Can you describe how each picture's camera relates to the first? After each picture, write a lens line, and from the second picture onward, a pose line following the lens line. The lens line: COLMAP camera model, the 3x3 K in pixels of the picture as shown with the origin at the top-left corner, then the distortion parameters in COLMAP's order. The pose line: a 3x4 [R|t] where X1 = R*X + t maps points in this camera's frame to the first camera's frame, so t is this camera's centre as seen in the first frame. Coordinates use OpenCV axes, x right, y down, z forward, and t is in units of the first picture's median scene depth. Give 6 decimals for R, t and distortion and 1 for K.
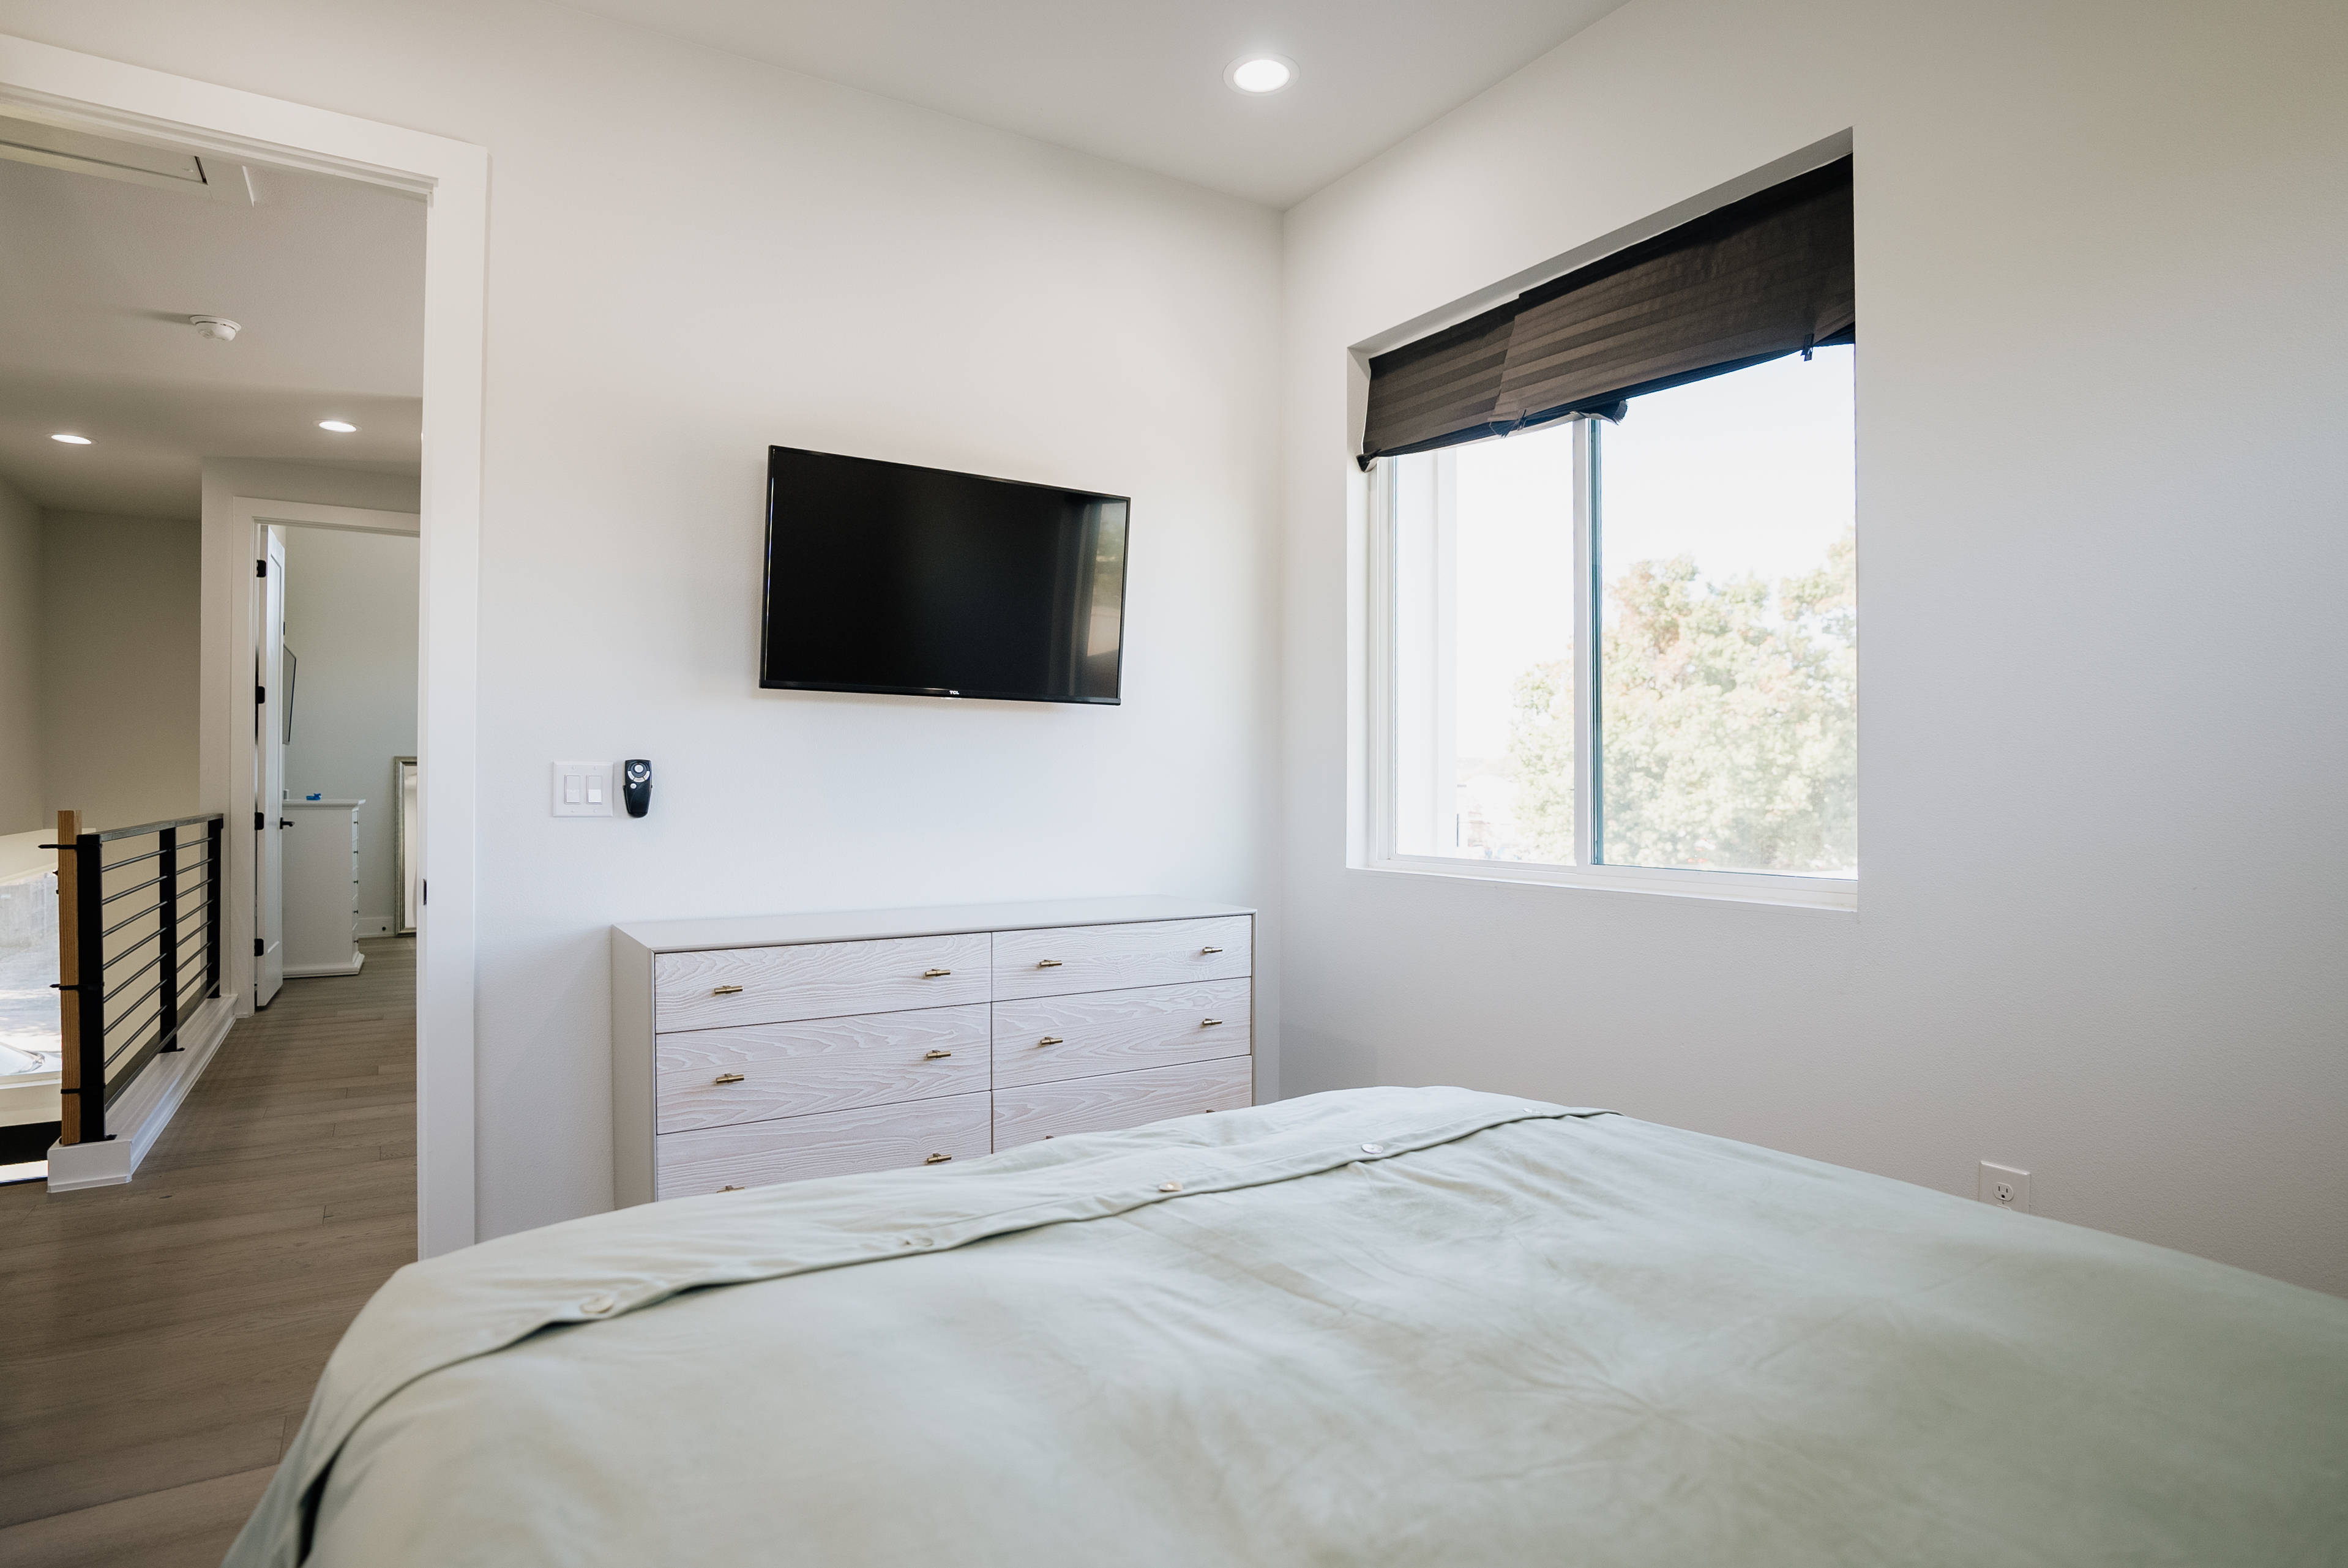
lens RADIAL K [[1259.0, 0, 1174.0], [0, 1259.0, 784.0], [0, 0, 1]] dist [-0.018738, 0.000052]
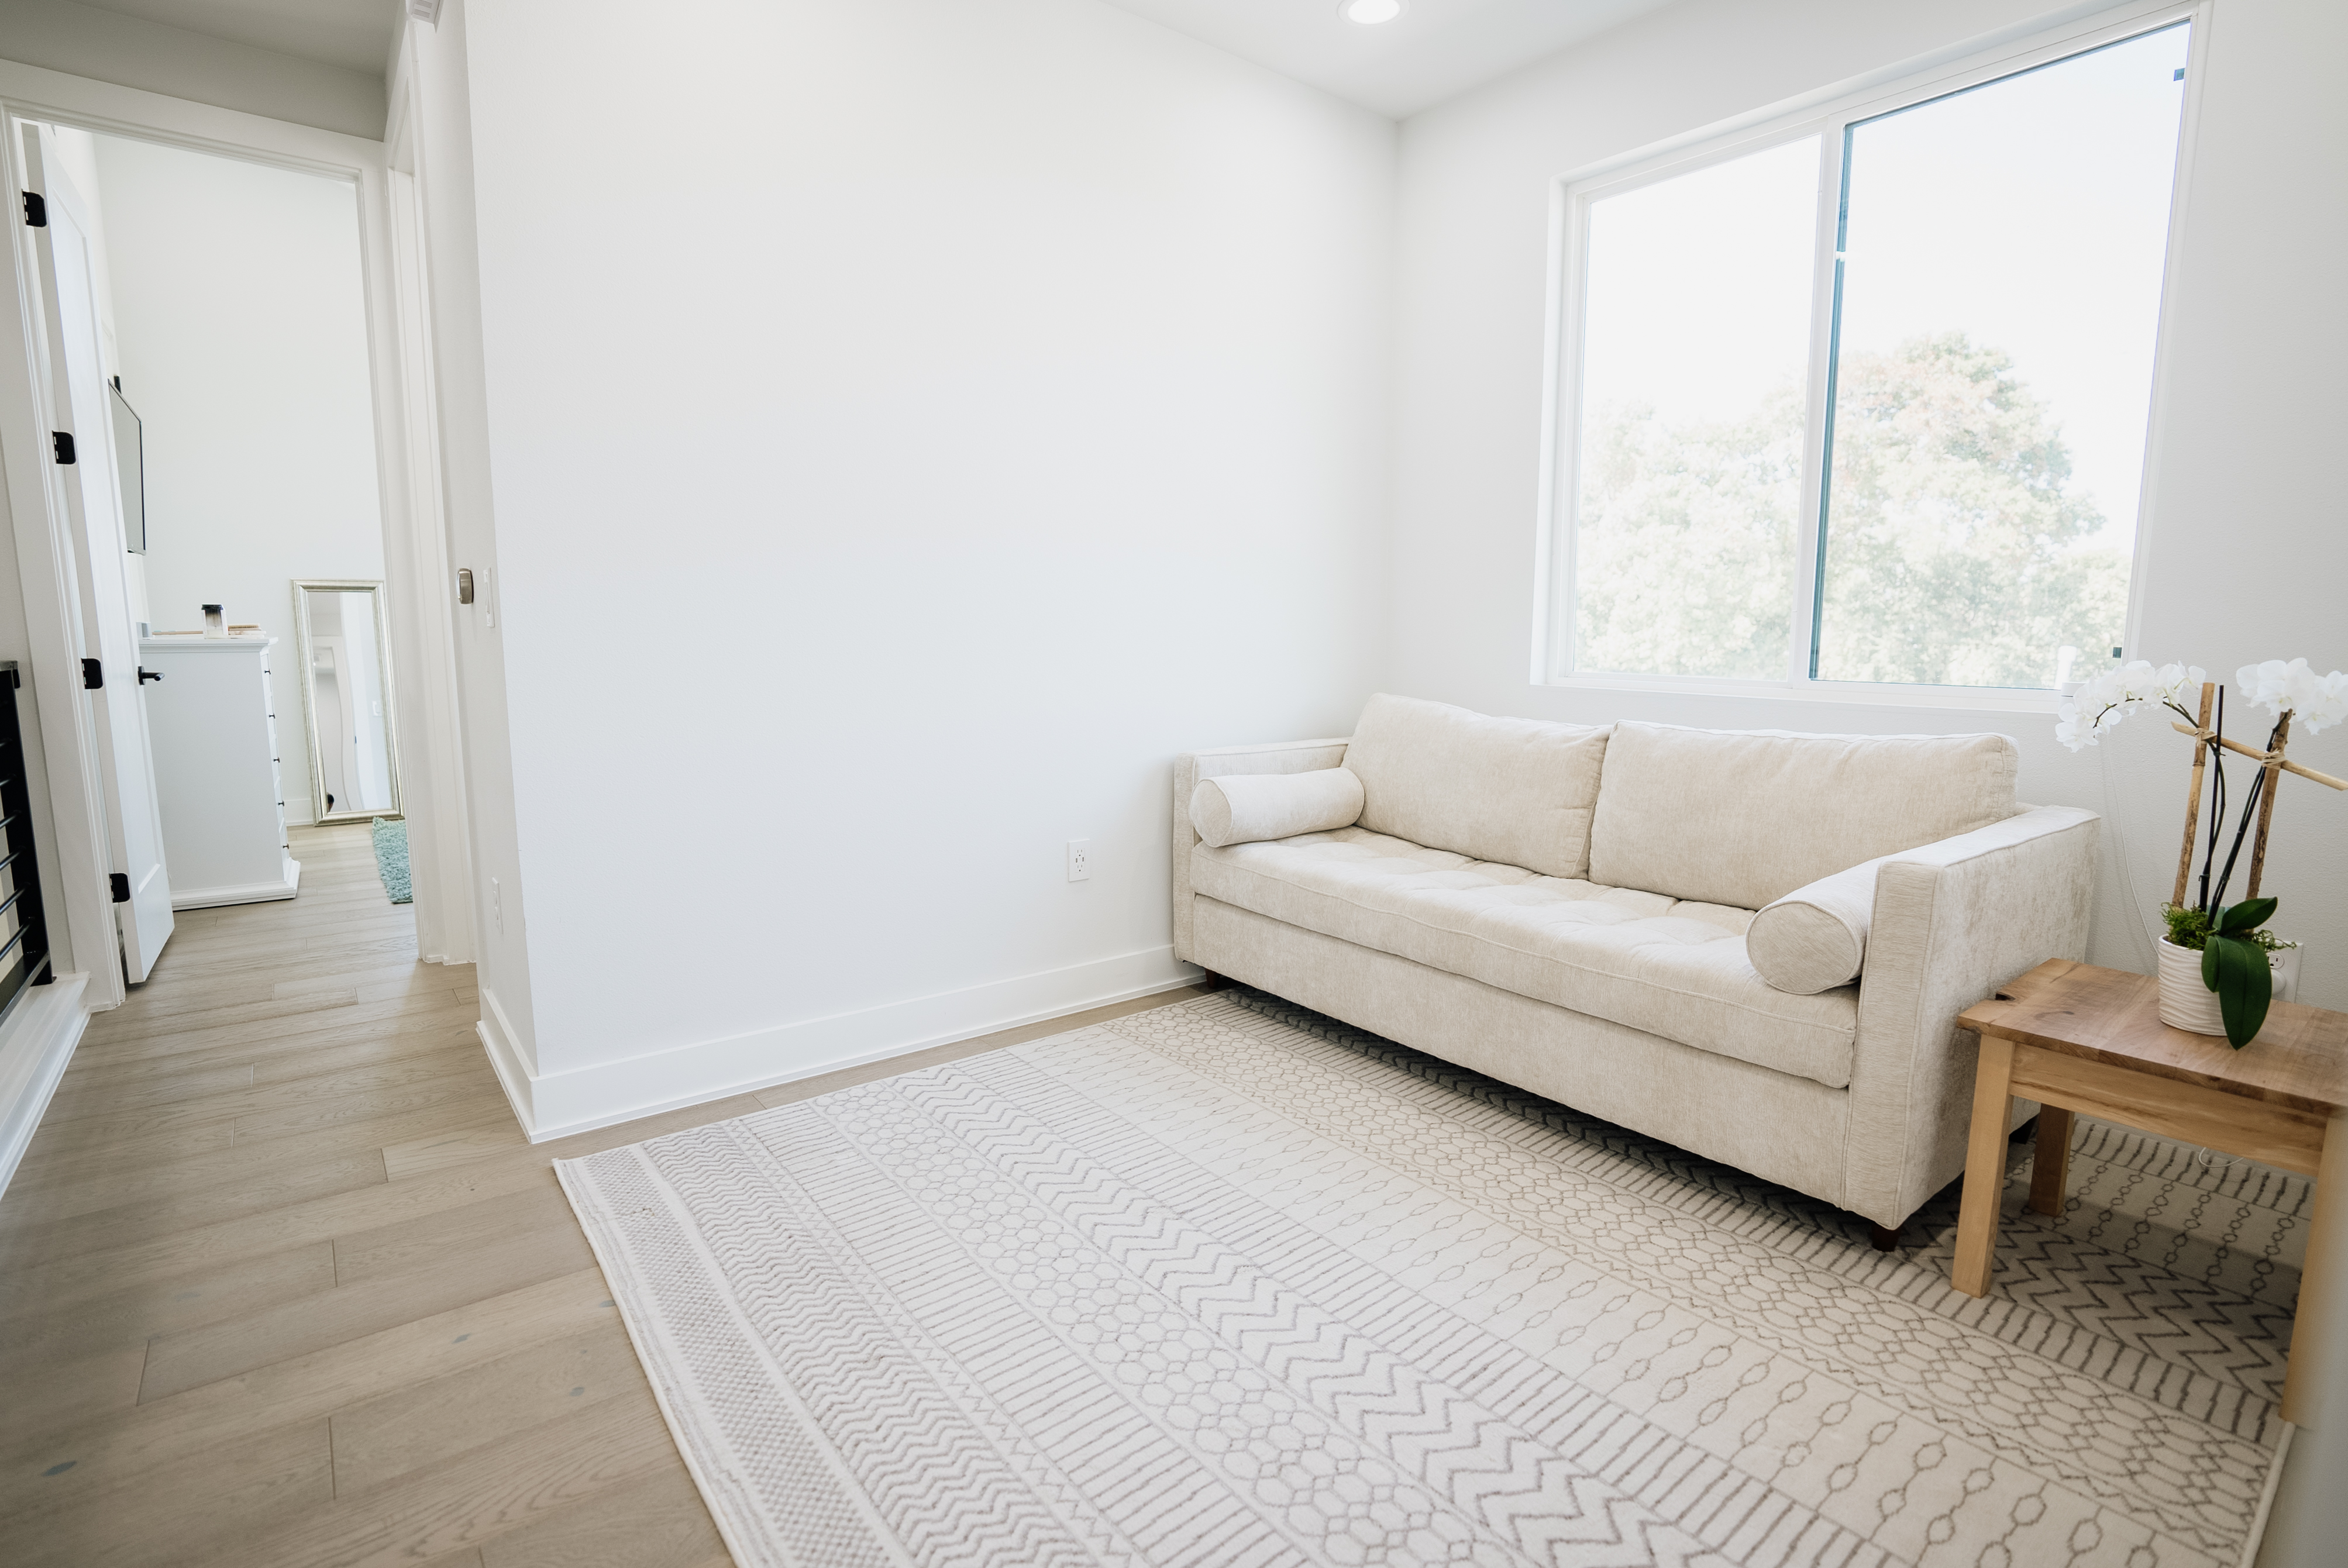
lens RADIAL K [[1149.7, 0, 1178.2], [0, 1149.7, 787.6], [0, 0, 1]] dist [-0.077027, 0.031207]
pose [[0.993814, -0.013363, 0.110252, -0.110265], [-0.002597, 0.989667, 0.143358, 0.002916], [-0.111029, -0.142758, 0.983510, 0.165616]]
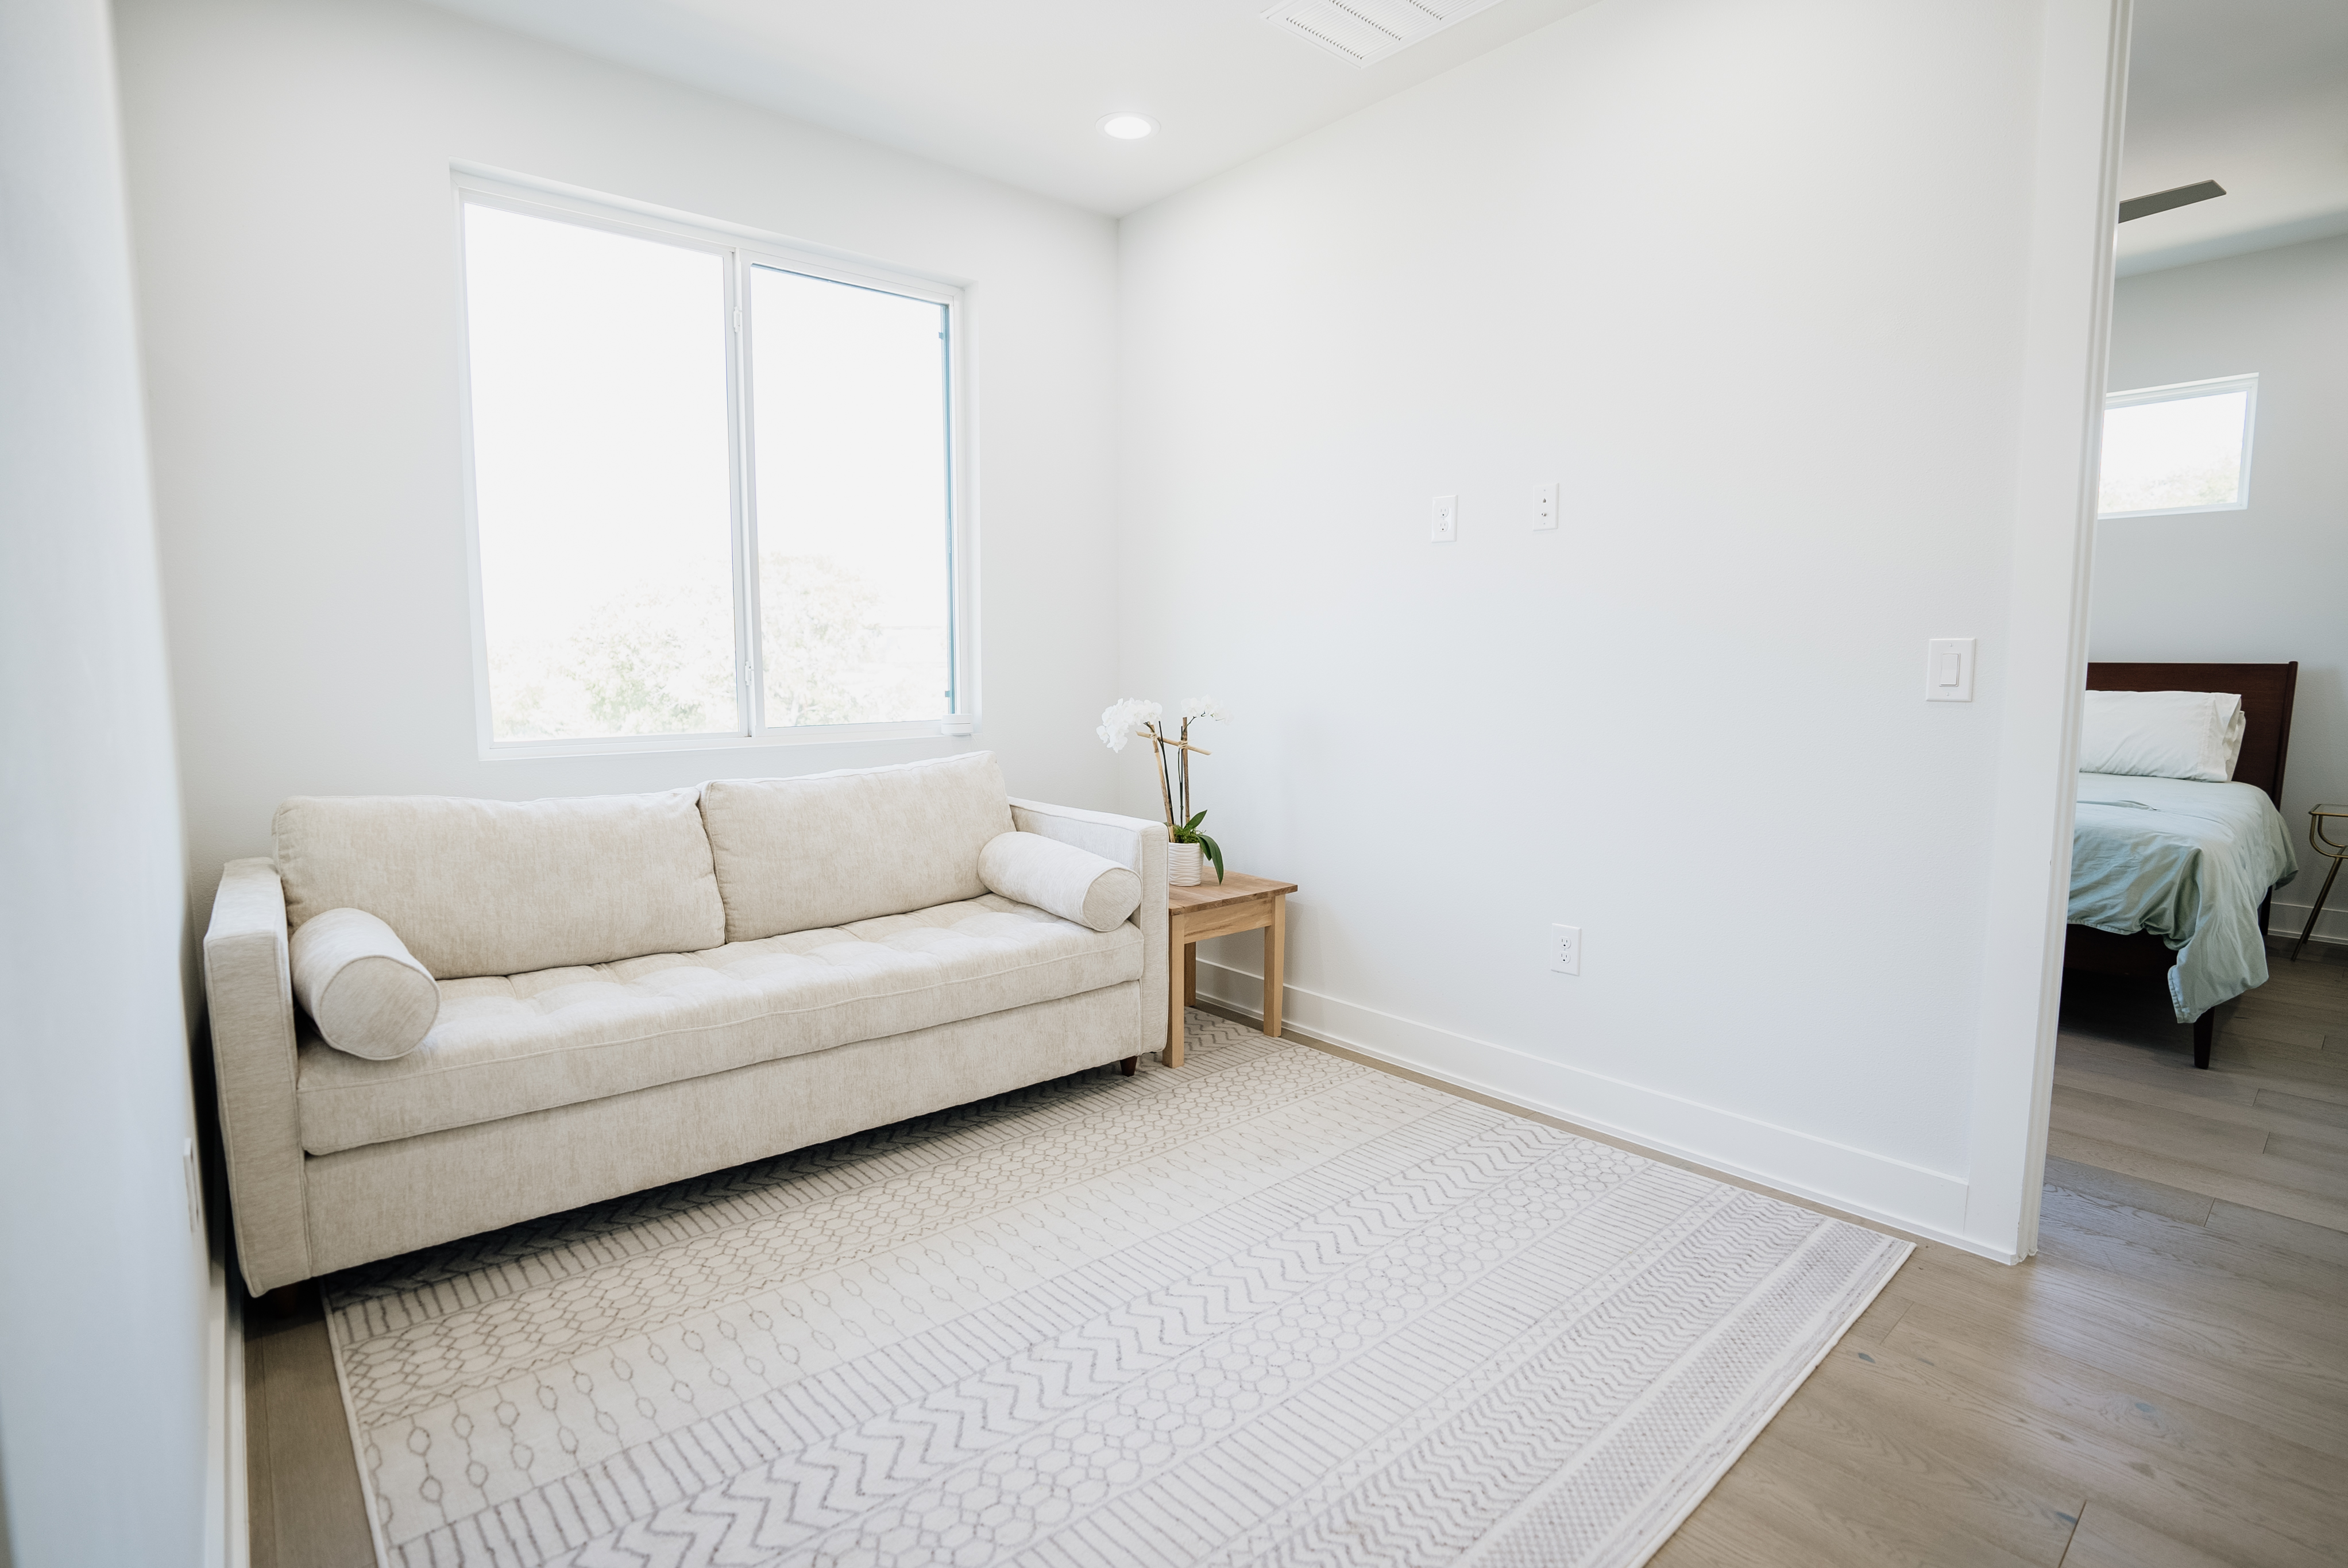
lens RADIAL K [[1122.9, 0, 1173.7], [0, 1122.9, 787.4], [0, 0, 1]] dist [-0.073185, 0.031109]
pose [[-0.156976, -0.108058, 0.981673, -0.210190], [-0.000959, 0.994012, 0.109263, -0.000673], [-0.987602, 0.016211, -0.156139, 0.295742]]
